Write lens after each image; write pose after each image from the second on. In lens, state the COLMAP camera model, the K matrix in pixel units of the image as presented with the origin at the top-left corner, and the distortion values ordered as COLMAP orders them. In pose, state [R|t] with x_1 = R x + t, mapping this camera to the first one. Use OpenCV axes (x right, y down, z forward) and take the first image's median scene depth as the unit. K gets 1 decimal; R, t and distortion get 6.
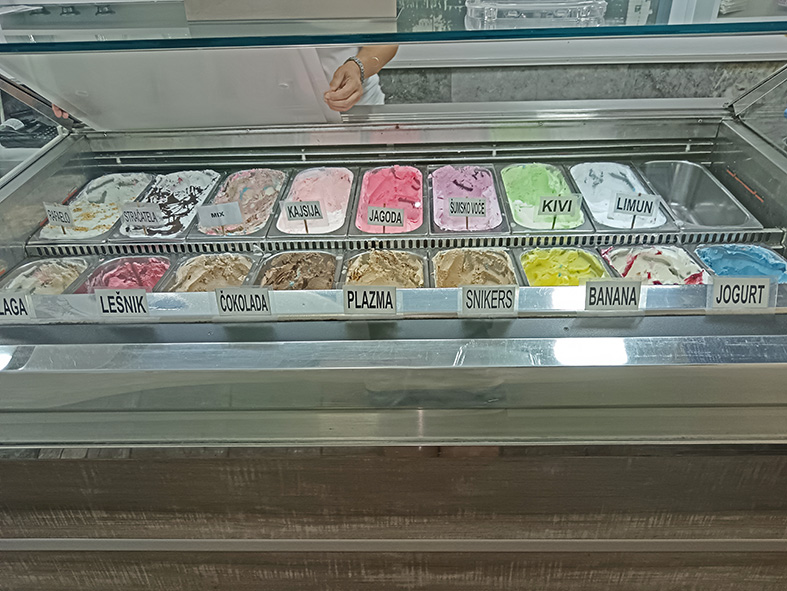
lens RADIAL K [[628.9, 0, 393.6], [0, 628.9, 297.2], [0, 0, 1]] dist [0.000054, -0.012463]
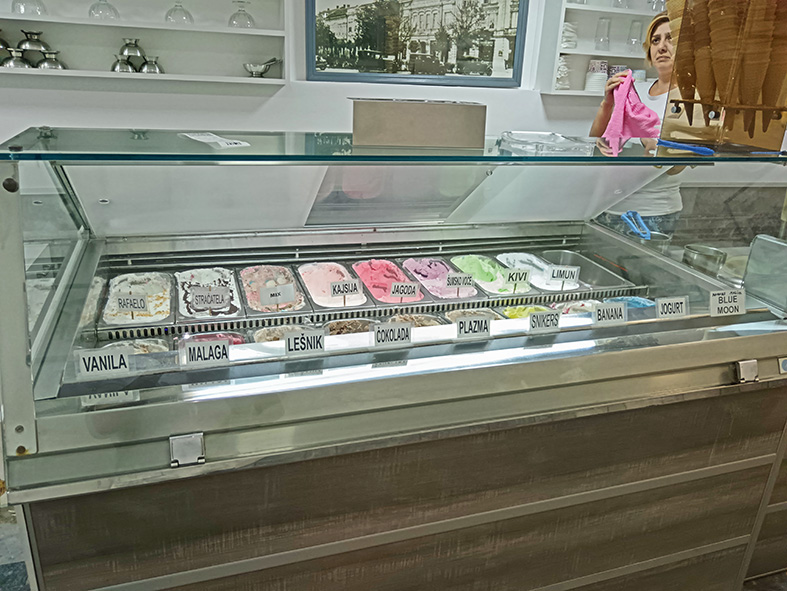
lens RADIAL K [[628.9, 0, 394.6], [0, 628.9, 293.1], [0, 0, 1]] dist [0.000054, -0.012463]
pose [[0.934807, -0.044561, 0.352350, -0.497903], [0.116711, 0.975543, -0.186267, 0.122993], [-0.335432, 0.215247, 0.917145, -0.210565]]
